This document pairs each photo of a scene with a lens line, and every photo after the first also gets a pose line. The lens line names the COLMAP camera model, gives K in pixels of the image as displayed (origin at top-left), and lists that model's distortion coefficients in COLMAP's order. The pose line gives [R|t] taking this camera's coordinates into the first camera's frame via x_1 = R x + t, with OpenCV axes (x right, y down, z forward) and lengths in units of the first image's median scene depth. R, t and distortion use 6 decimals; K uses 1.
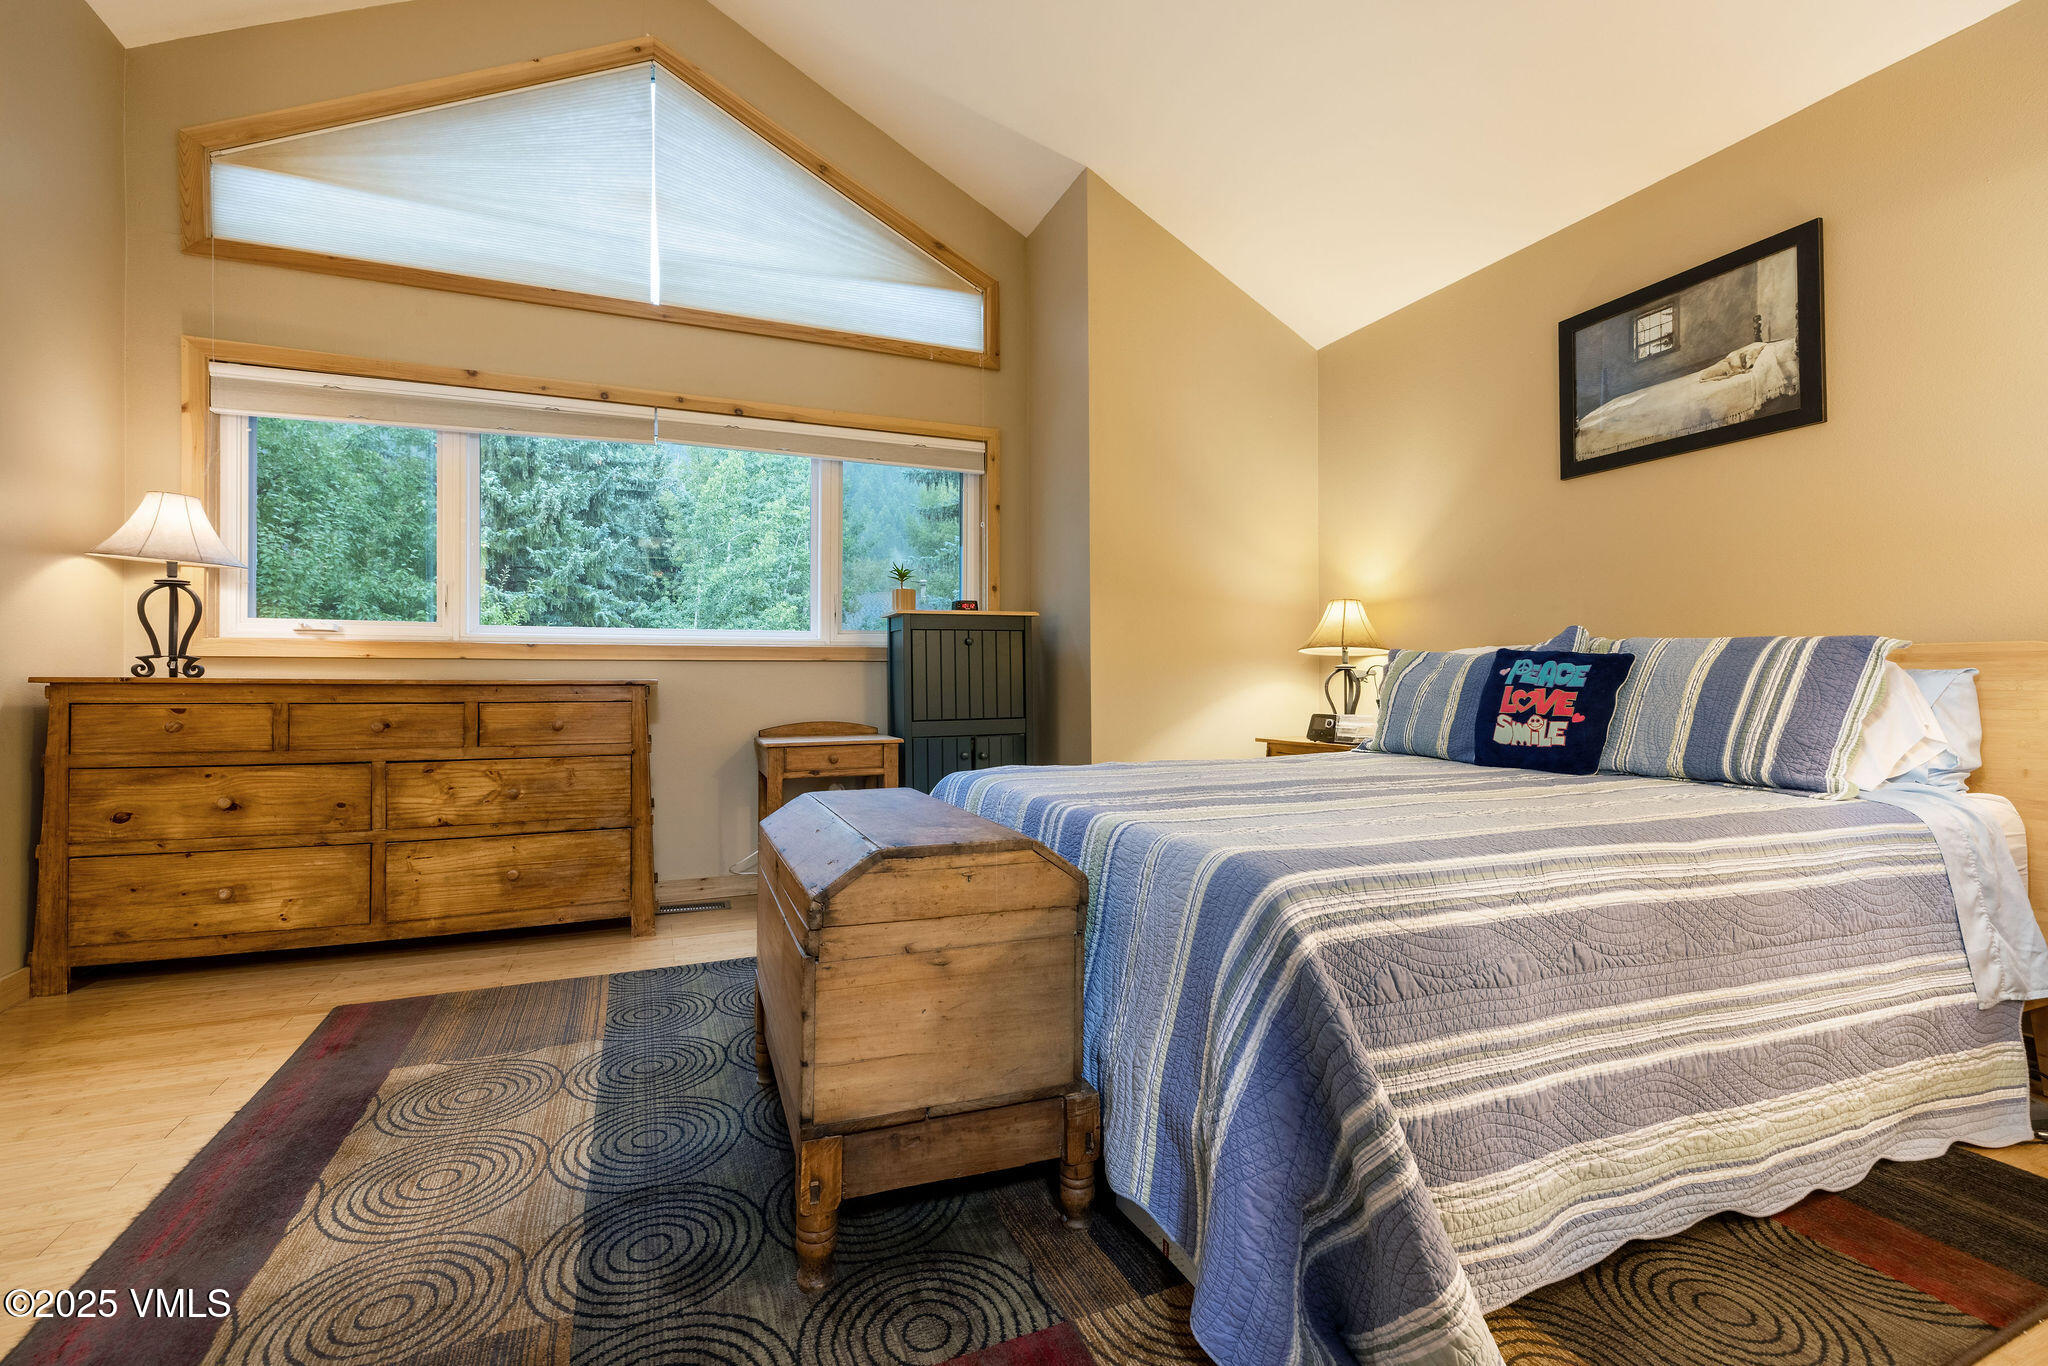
lens RADIAL K [[855.7, 0, 1015.9], [0, 855.7, 669.8], [0, 0, 1]] dist [-0.000036, 0.000140]
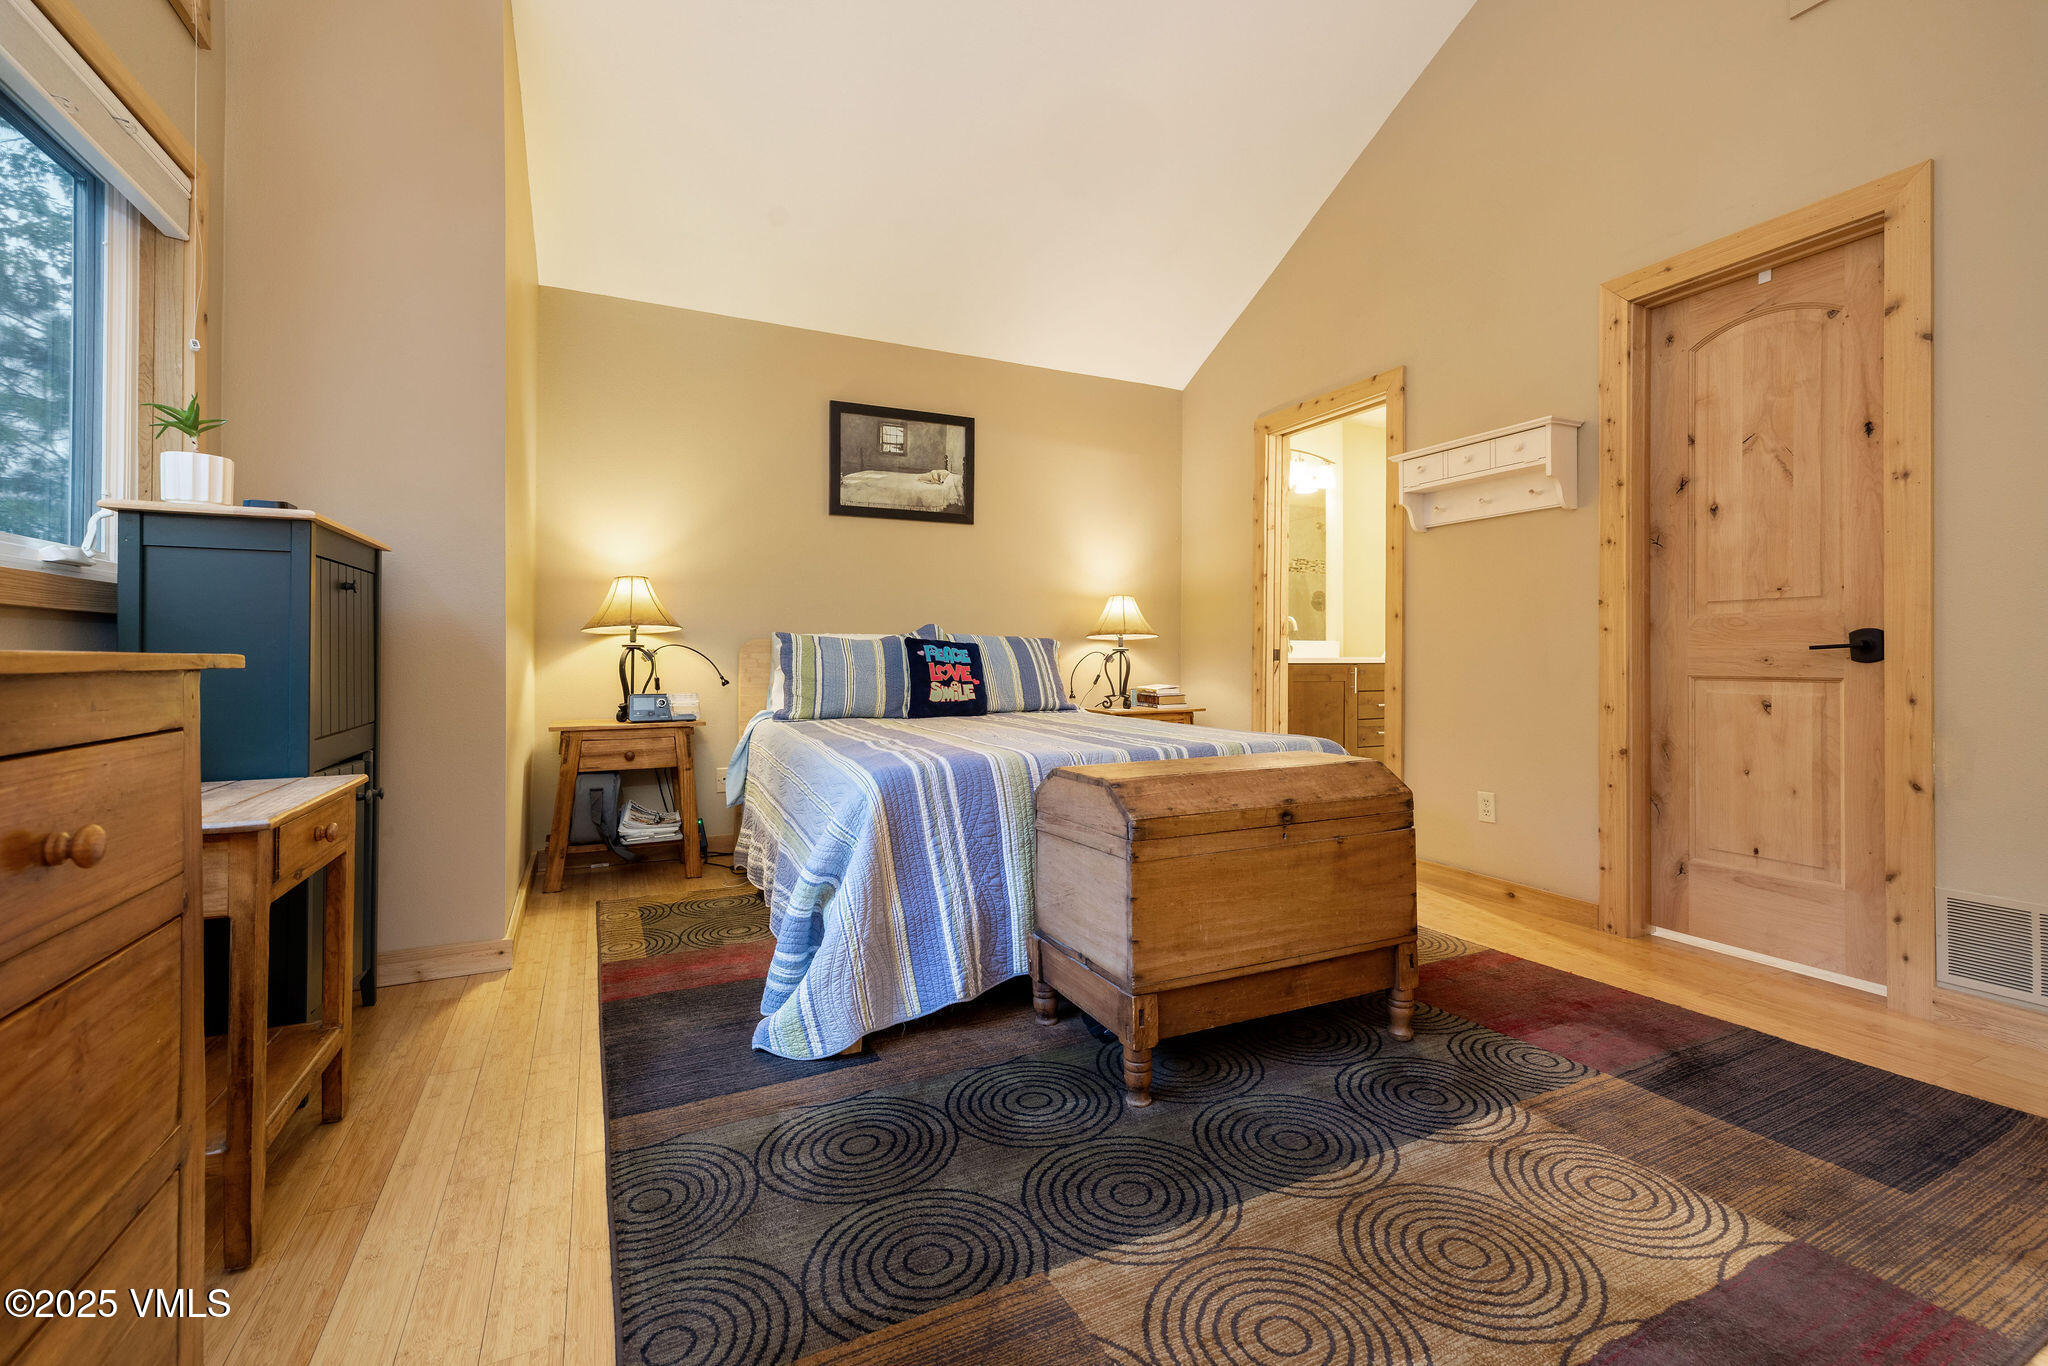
lens RADIAL K [[855.7, 0, 1015.9], [0, 855.7, 669.8], [0, 0, 1]] dist [-0.000036, 0.000140]
pose [[-0.029191, -0.003698, 0.999567, -0.920275], [-0.005673, 0.999978, 0.003534, 0.025398], [-0.999558, -0.005567, -0.029211, 0.906932]]
